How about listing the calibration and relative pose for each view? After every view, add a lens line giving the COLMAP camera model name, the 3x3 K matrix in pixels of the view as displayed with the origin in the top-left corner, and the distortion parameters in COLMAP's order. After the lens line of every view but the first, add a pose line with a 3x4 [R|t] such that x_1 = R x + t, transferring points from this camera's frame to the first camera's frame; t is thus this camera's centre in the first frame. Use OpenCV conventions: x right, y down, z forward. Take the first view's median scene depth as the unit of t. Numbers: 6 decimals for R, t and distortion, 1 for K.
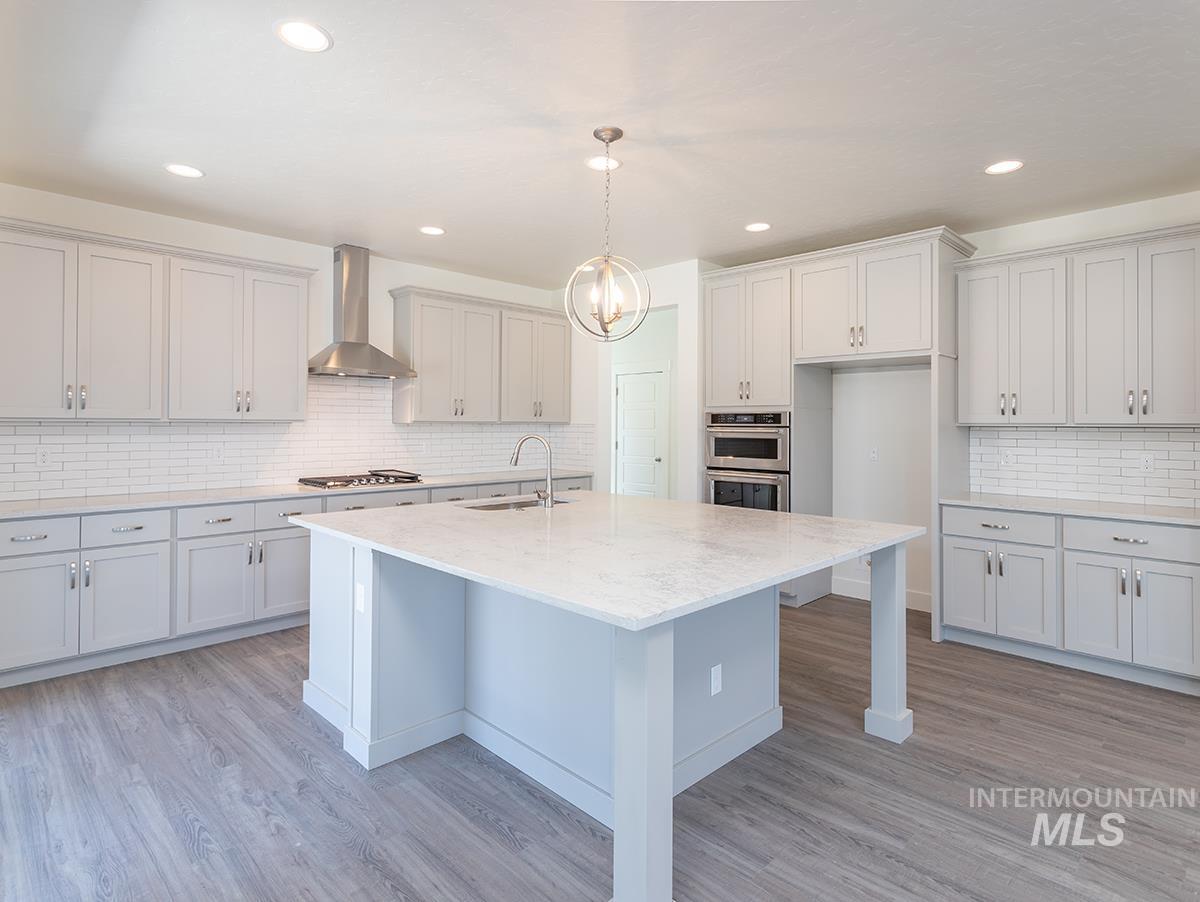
lens RADIAL K [[644.4, 0, 599.9], [0, 644.4, 416.7], [0, 0, 1]] dist [-0.000288, 0.000086]
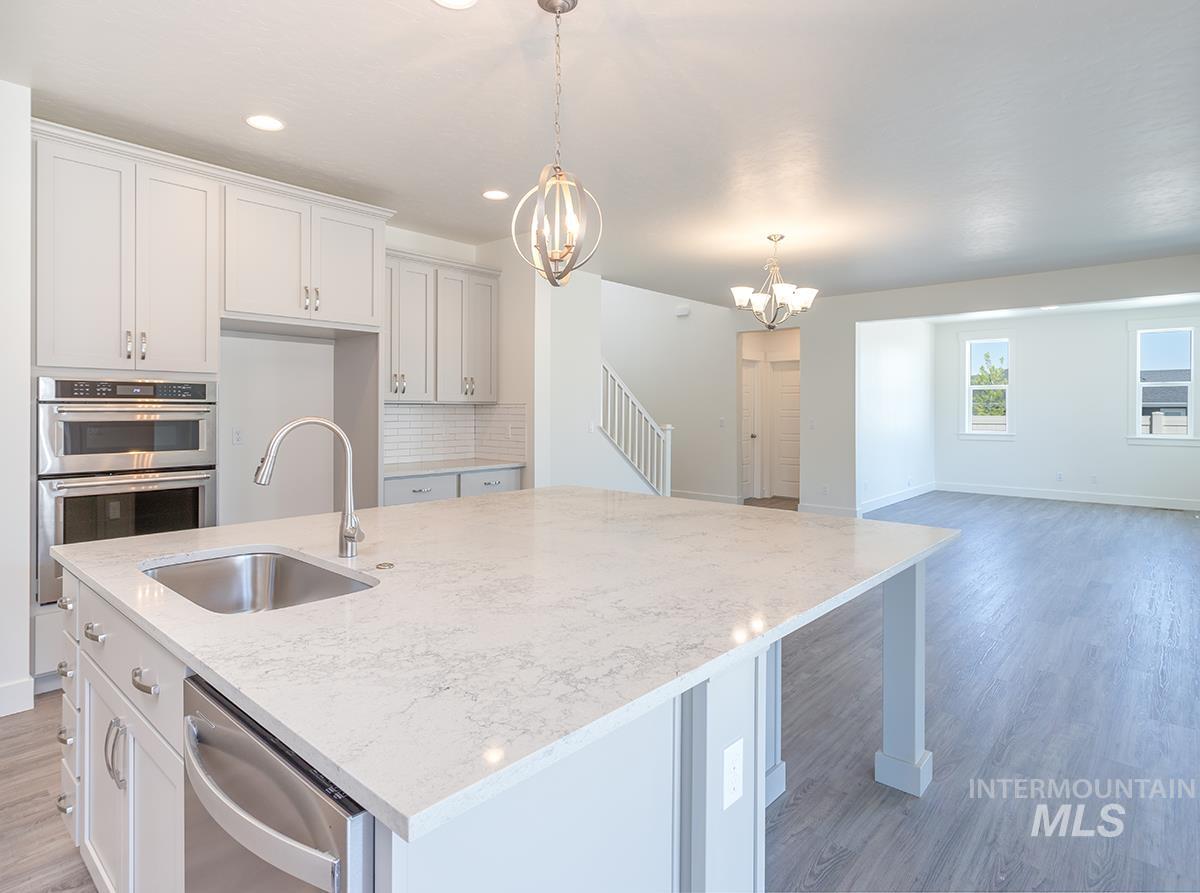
lens RADIAL K [[661.4, 0, 577.2], [0, 661.4, 411.2], [0, 0, 1]] dist [-0.000298, -0.000501]
pose [[-0.035271, -0.007612, 0.999349, -0.456320], [-0.015884, 0.999849, 0.007055, 0.012693], [-0.999252, -0.015625, -0.035387, 0.615308]]
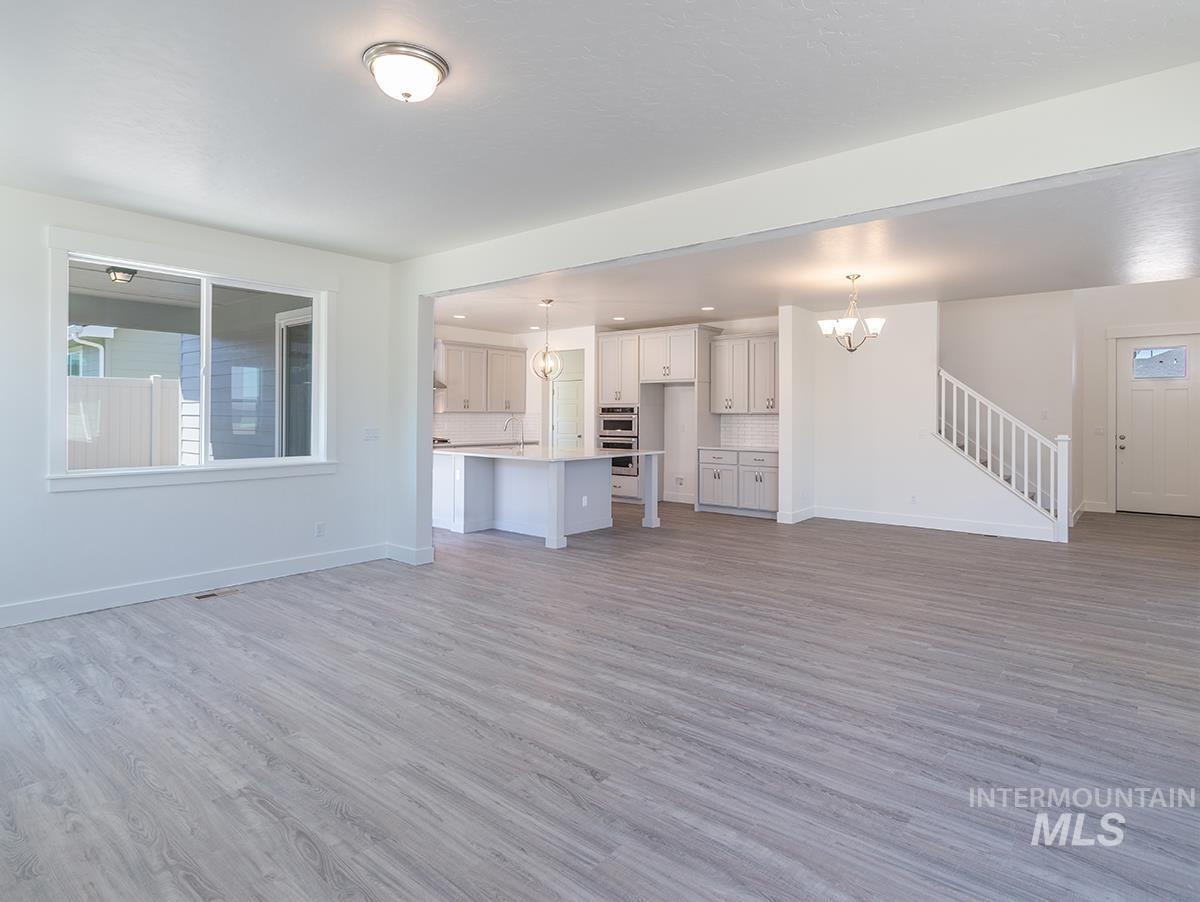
lens RADIAL K [[644.4, 0, 599.9], [0, 644.4, 416.7], [0, 0, 1]] dist [-0.000288, 0.000086]
pose [[0.995436, -0.002411, 0.095406, -0.014987], [0.000604, 0.999820, 0.018956, -0.014987], [-0.095434, -0.018812, 0.995258, -0.982937]]
